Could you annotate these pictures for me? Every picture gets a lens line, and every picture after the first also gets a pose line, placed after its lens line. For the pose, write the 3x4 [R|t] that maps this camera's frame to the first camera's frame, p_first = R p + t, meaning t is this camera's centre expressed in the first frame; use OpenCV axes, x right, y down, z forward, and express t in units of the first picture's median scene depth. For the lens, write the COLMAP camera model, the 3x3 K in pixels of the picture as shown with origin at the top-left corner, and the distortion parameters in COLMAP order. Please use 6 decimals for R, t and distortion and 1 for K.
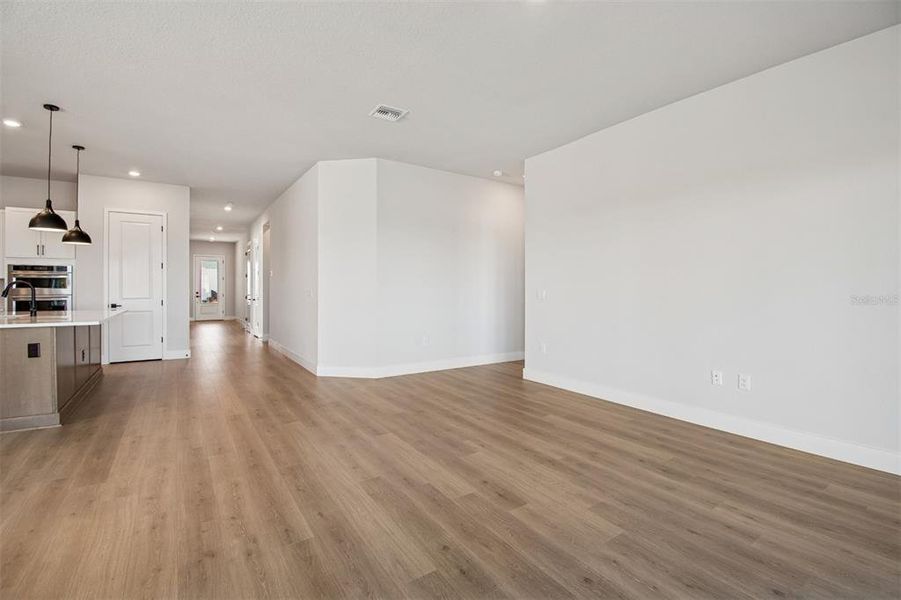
lens RADIAL K [[402.1, 0, 448.8], [0, 402.1, 290.7], [0, 0, 1]] dist [0.024702, -0.028162]
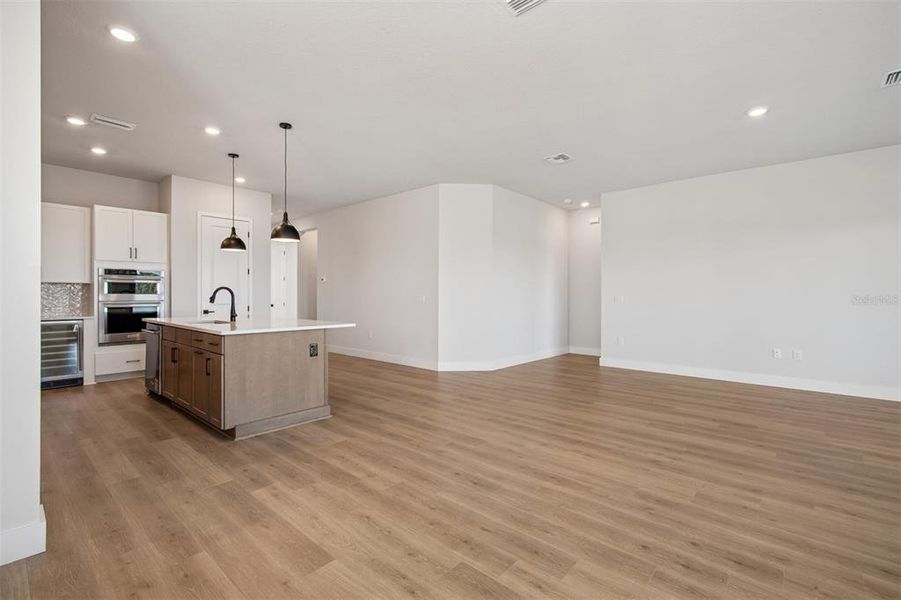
lens RADIAL K [[405.0, 0, 447.8], [0, 405.0, 298.6], [0, 0, 1]] dist [0.000831, 0.000616]
pose [[0.969654, -0.000969, 0.244479, -0.802101], [-0.000498, 0.999982, 0.005941, -0.001299], [-0.244481, -0.005882, 0.969636, -0.162388]]
